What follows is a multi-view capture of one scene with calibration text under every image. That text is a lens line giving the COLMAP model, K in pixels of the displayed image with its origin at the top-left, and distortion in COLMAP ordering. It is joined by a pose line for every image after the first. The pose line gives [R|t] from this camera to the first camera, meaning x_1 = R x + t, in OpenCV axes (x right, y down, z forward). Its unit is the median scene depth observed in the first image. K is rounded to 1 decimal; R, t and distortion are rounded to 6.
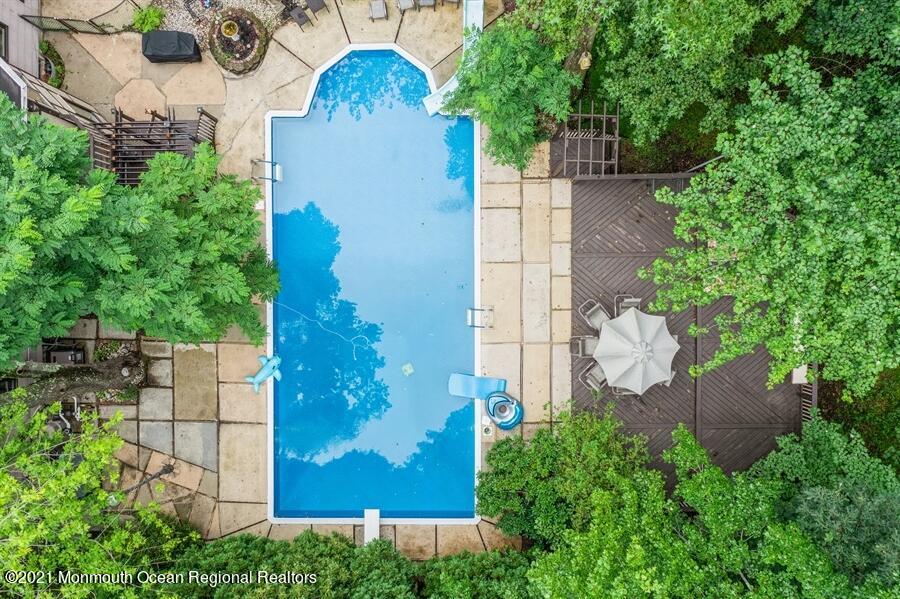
lens RADIAL K [[709.1, 0, 449.4], [0, 709.1, 302.6], [0, 0, 1]] dist [-0.013863, 0.006117]
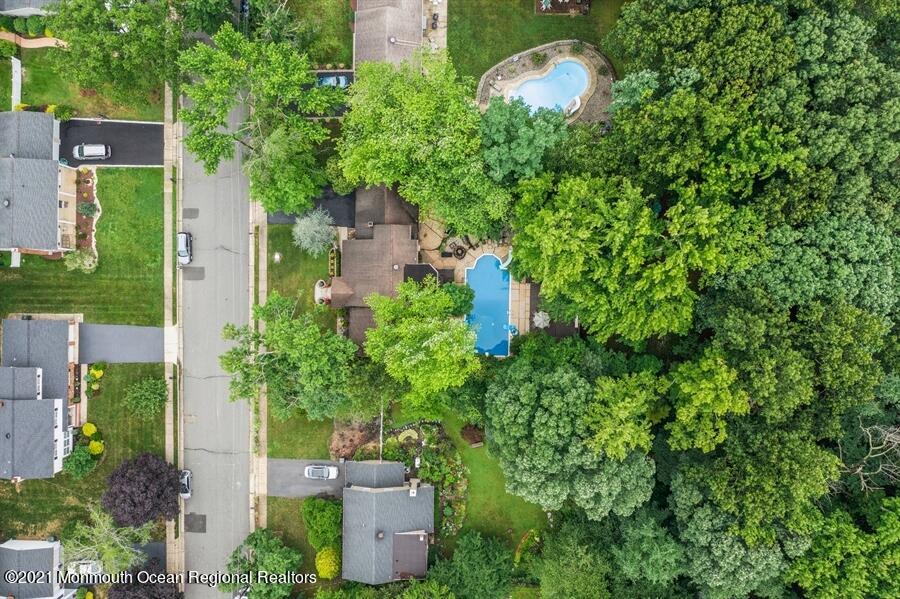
lens RADIAL K [[709.1, 0, 448.7], [0, 709.1, 299.6], [0, 0, 1]] dist [-0.013863, 0.006117]
pose [[0.999816, 0.018722, 0.004099, -0.389466], [-0.018713, 0.999822, -0.002247, -0.046425], [-0.004140, 0.002170, 0.999989, -3.740309]]
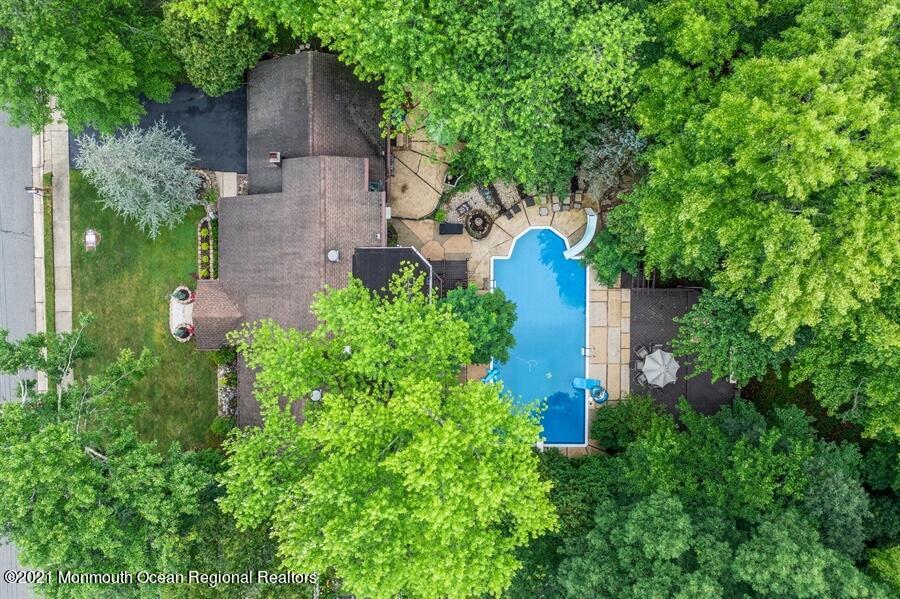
lens RADIAL K [[709.1, 0, 451.9], [0, 709.1, 296.5], [0, 0, 1]] dist [-0.013863, 0.006117]
pose [[0.999906, 0.007429, 0.011490, -0.408374], [-0.007333, 0.999938, -0.008381, -0.129569], [-0.011552, 0.008296, 0.999899, -1.192719]]
